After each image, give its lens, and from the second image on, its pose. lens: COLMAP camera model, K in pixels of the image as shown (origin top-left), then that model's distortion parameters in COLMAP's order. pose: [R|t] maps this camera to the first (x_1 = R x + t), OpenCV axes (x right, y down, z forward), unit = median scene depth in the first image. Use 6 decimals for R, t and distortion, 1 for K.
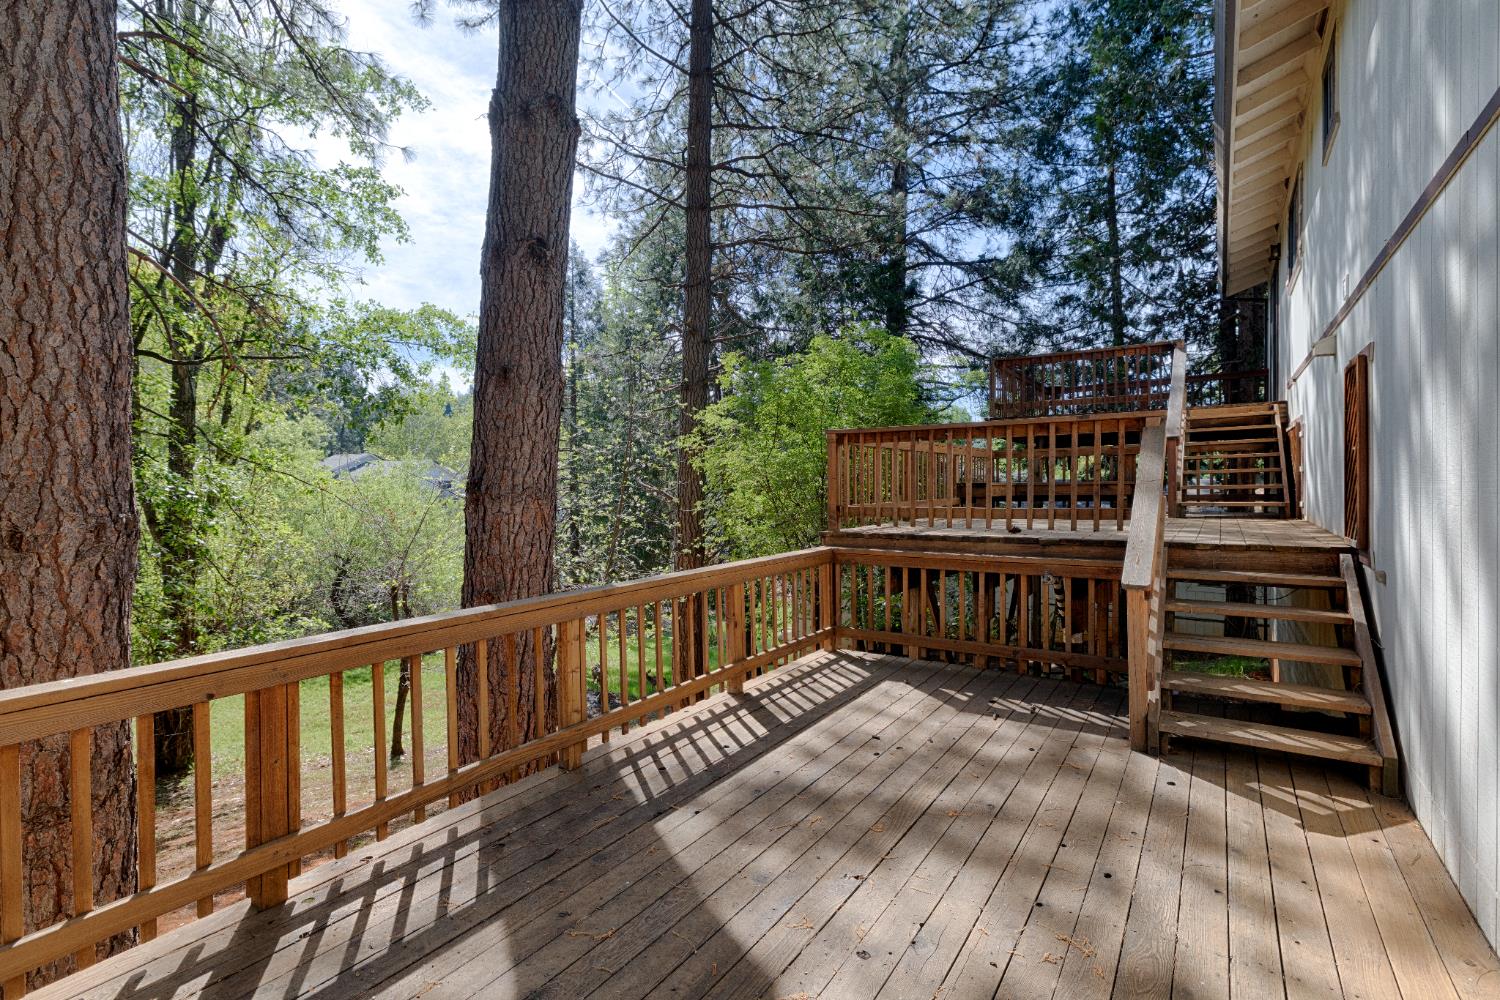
lens RADIAL K [[726.5, 0, 754.1], [0, 726.5, 485.7], [0, 0, 1]] dist [0.000396, -0.000678]
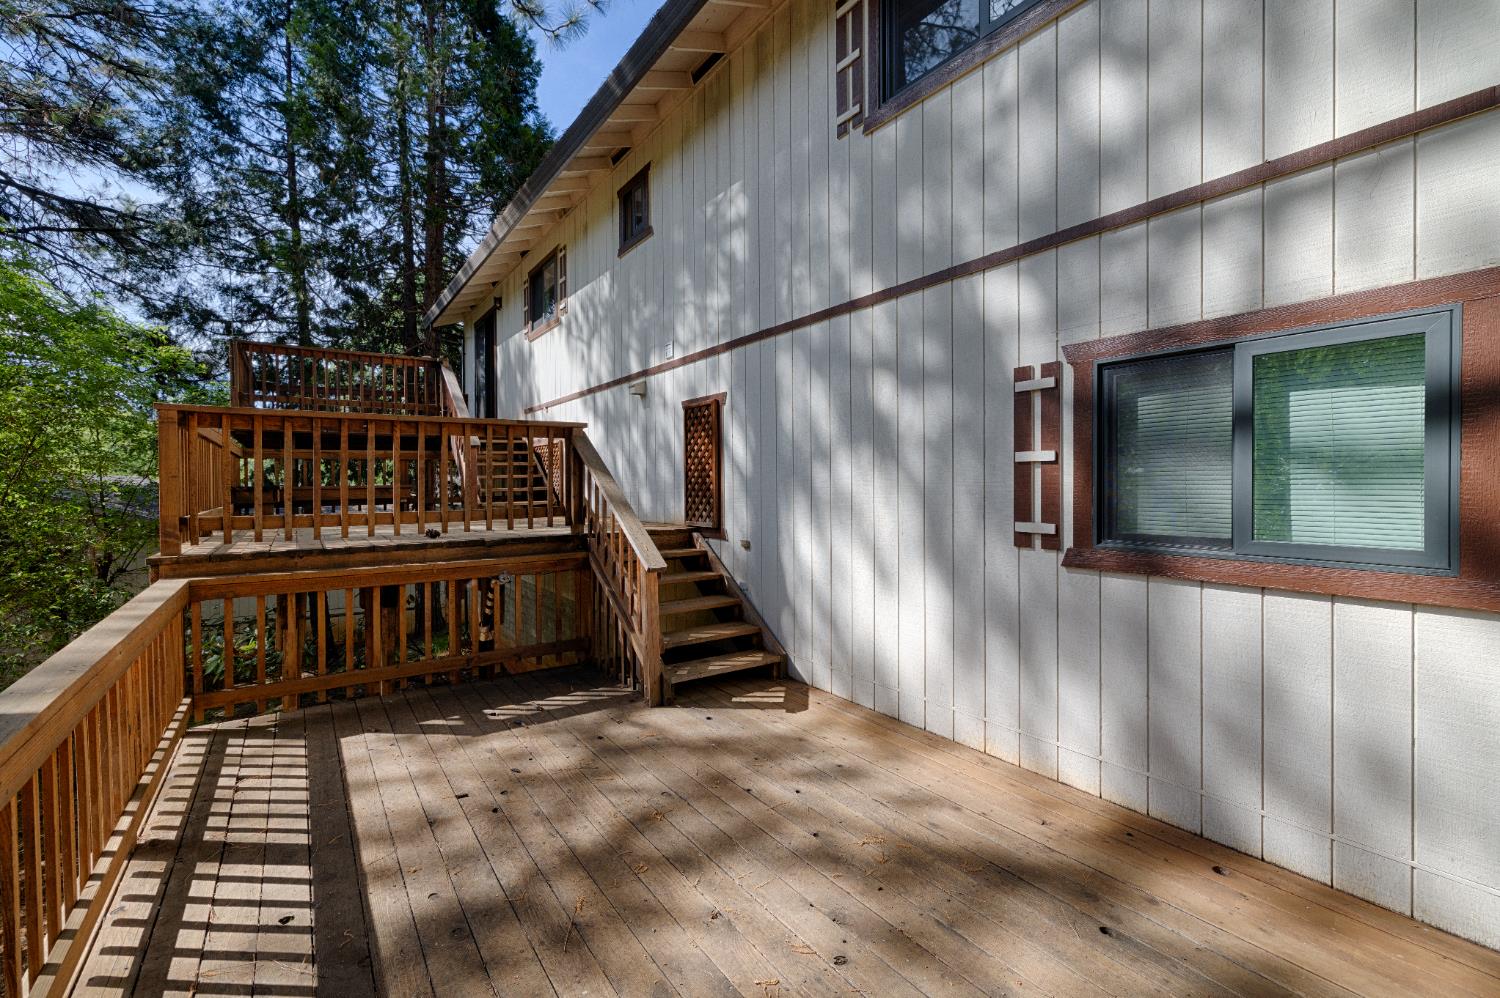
lens RADIAL K [[650.3, 0, 755.6], [0, 650.3, 501.2], [0, 0, 1]] dist [-0.001200, -0.000926]
pose [[0.377889, -0.025207, 0.925508, -0.322978], [0.012200, 0.999678, 0.022246, 0.006912], [-0.925770, 0.002885, 0.378075, 0.378788]]
